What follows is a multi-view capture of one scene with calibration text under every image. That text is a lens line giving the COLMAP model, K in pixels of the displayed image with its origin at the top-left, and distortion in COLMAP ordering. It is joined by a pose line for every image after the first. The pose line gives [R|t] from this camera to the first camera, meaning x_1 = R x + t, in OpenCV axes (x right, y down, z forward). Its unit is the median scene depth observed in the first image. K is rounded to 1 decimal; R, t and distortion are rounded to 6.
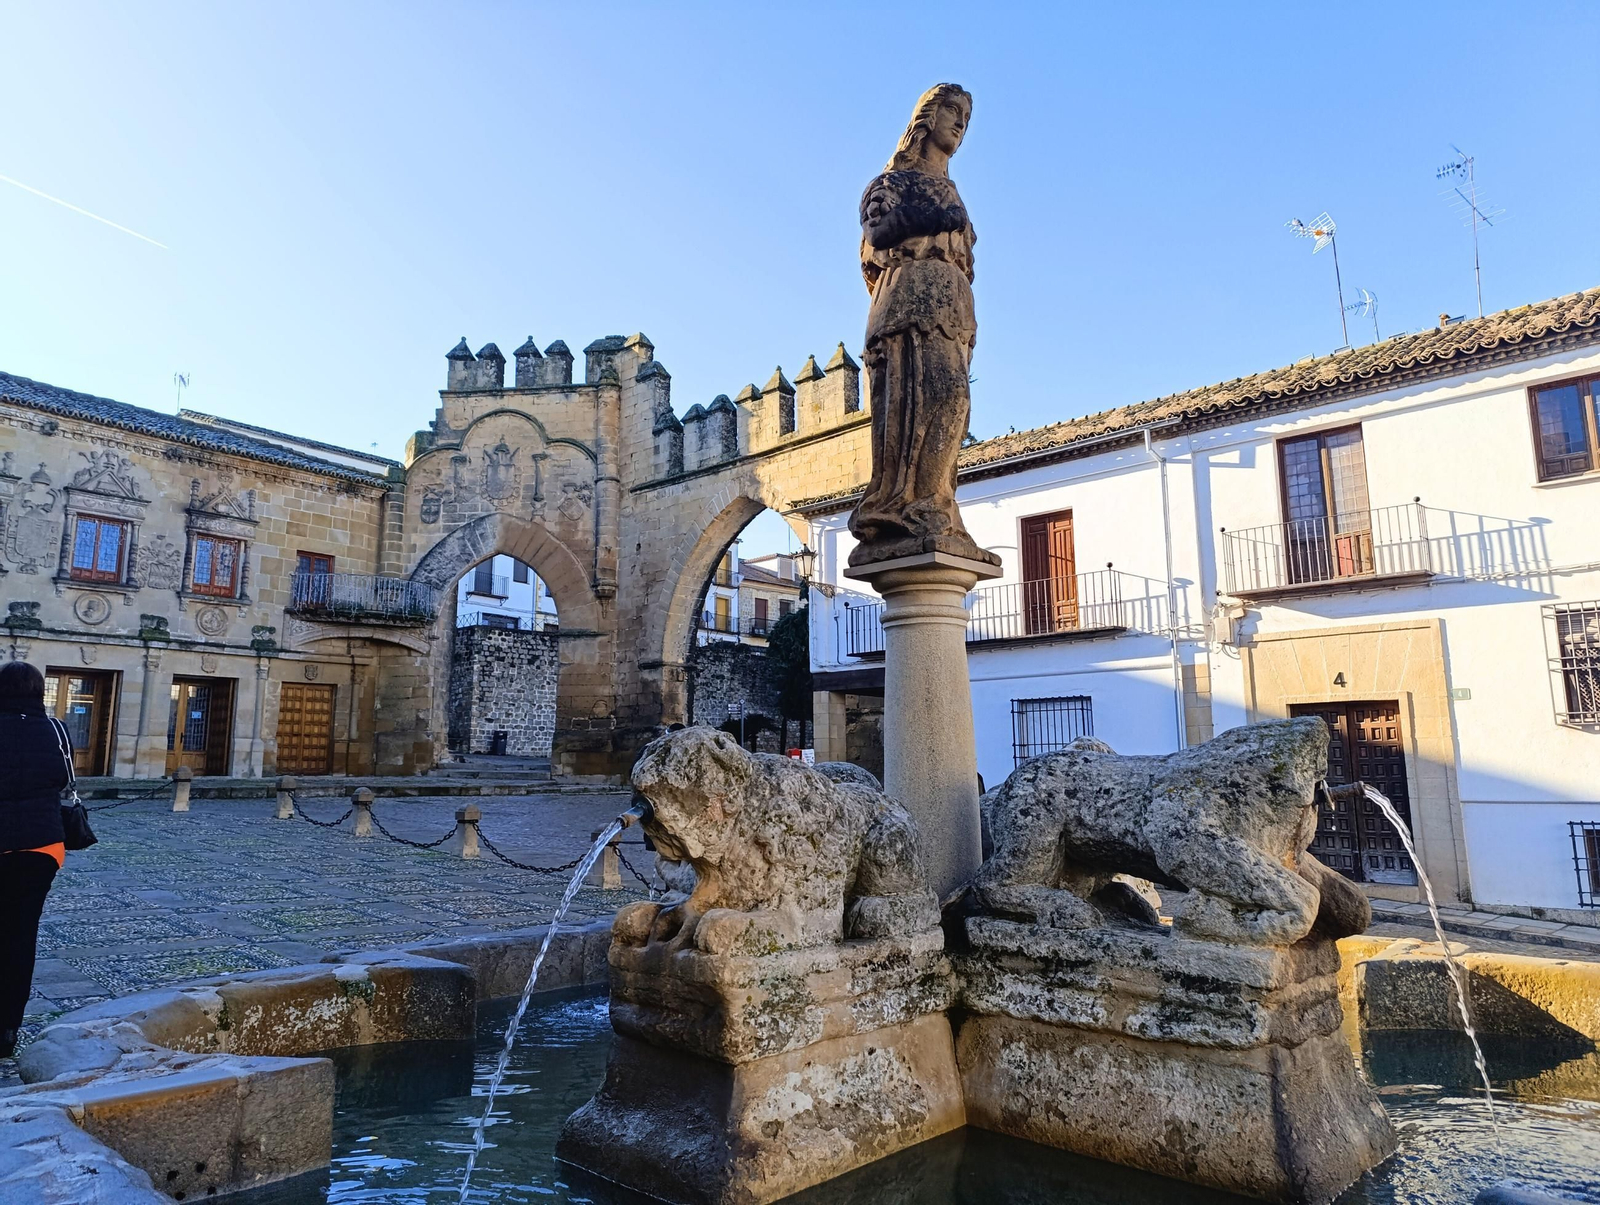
lens RADIAL K [[1249.9, 0, 861.3], [0, 1249.9, 564.9], [0, 0, 1]] dist [0.004220, -0.013224]
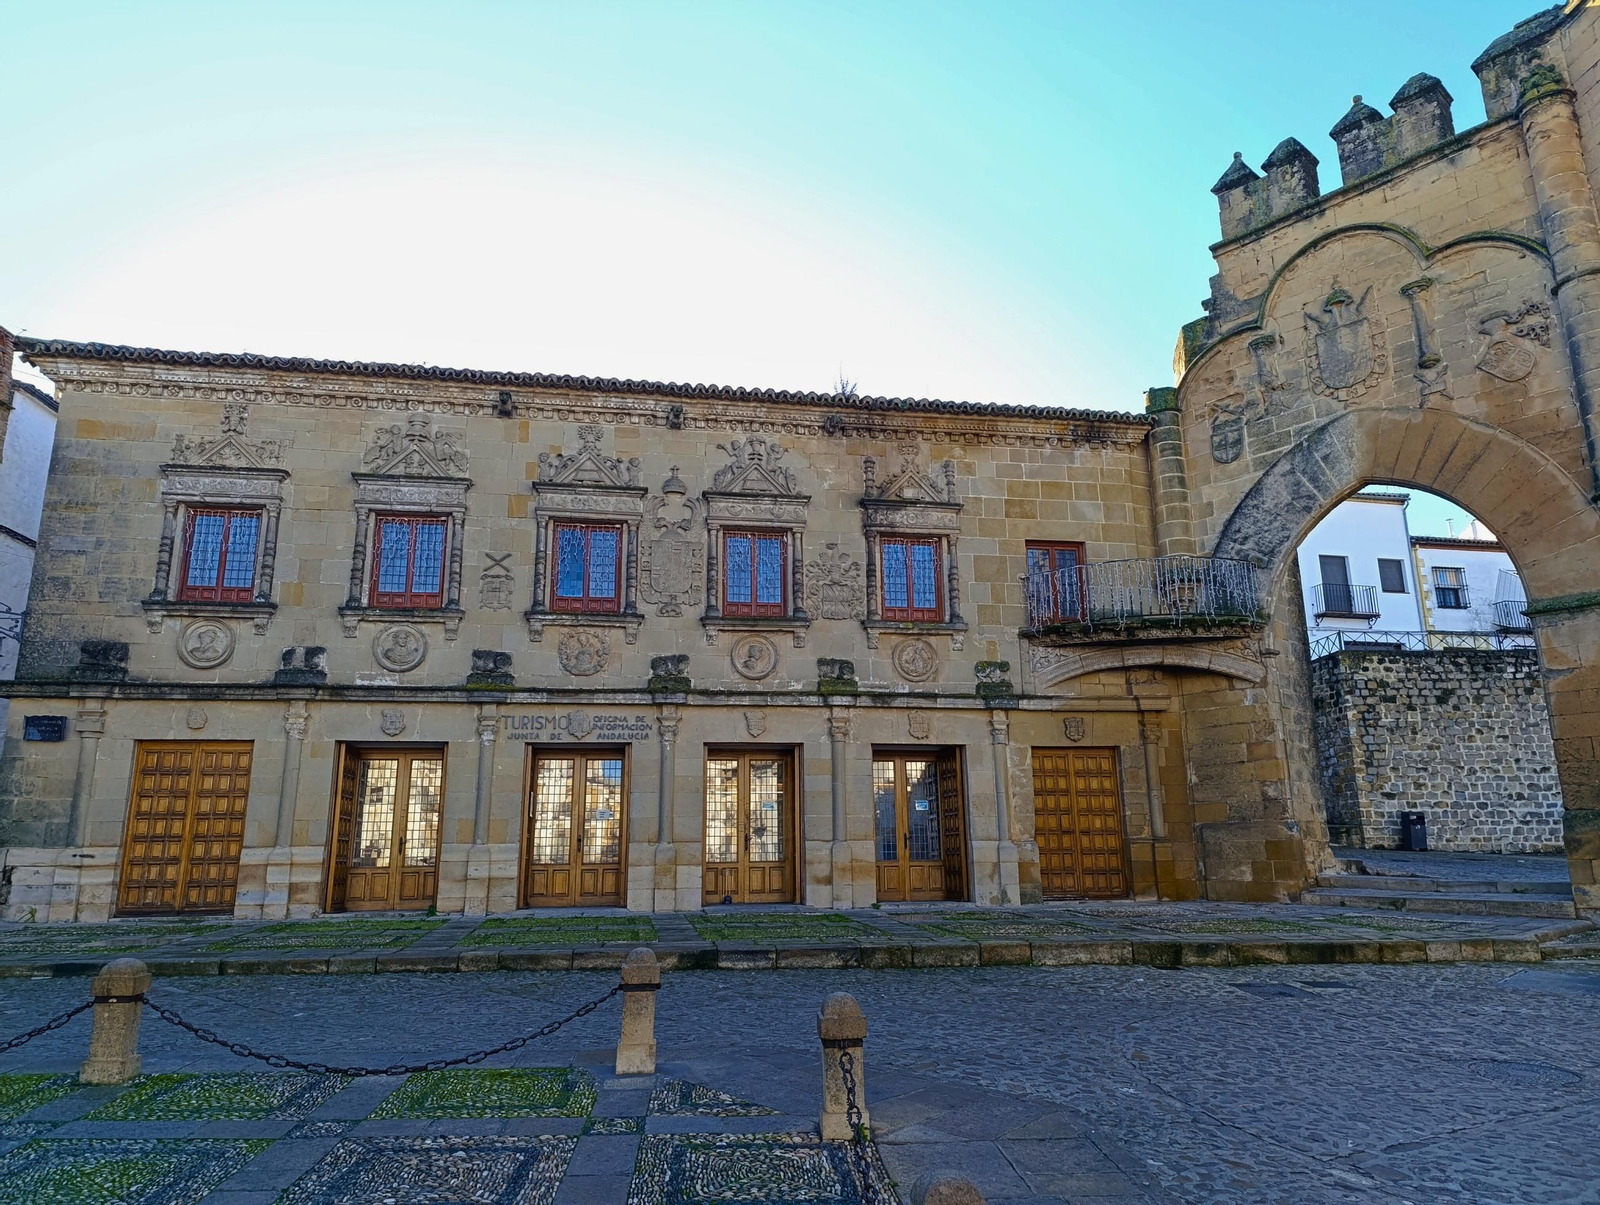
lens RADIAL K [[1084.2, 0, 799.8], [0, 1084.2, 594.9], [0, 0, 1]] dist [0.042251, -0.042242]
pose [[0.728817, -0.166508, -0.664154, -0.166949], [0.124660, 0.986037, -0.110410, 0.061536], [0.673264, -0.002325, 0.739398, 0.499268]]
